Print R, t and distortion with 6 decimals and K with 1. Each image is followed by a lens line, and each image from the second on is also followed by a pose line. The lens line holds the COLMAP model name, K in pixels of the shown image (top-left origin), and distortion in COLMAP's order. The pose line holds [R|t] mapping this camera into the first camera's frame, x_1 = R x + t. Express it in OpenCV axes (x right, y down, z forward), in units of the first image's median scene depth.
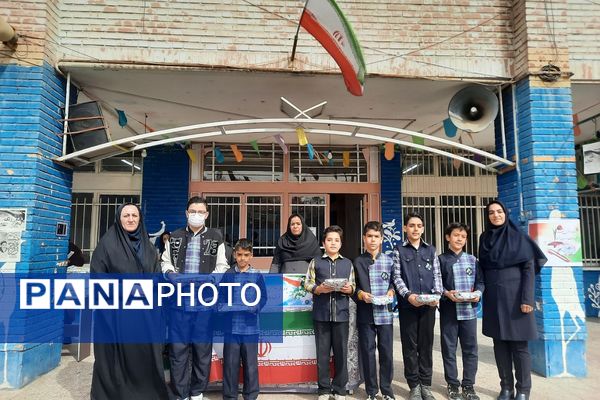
lens RADIAL K [[433.0, 0, 300.0], [0, 433.0, 200.0], [0, 0, 1]] dist [0.022303, -0.008240]
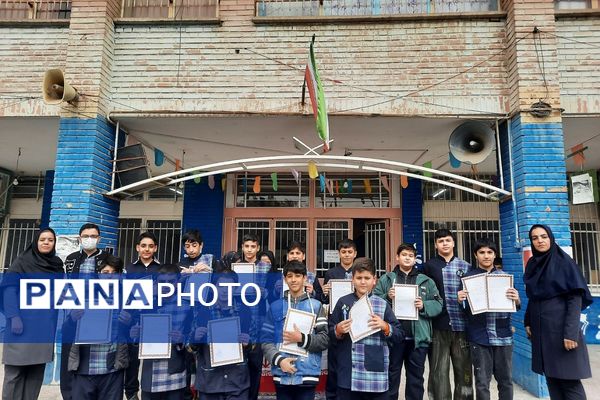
lens RADIAL K [[433.0, 0, 300.0], [0, 433.0, 200.0], [0, 0, 1]] dist [0.022303, -0.008240]
pose [[0.992881, -0.005382, -0.118991, 0.109566], [-0.000095, 0.998942, -0.045980, -0.018878], [0.119113, 0.045664, 0.991830, -0.121547]]
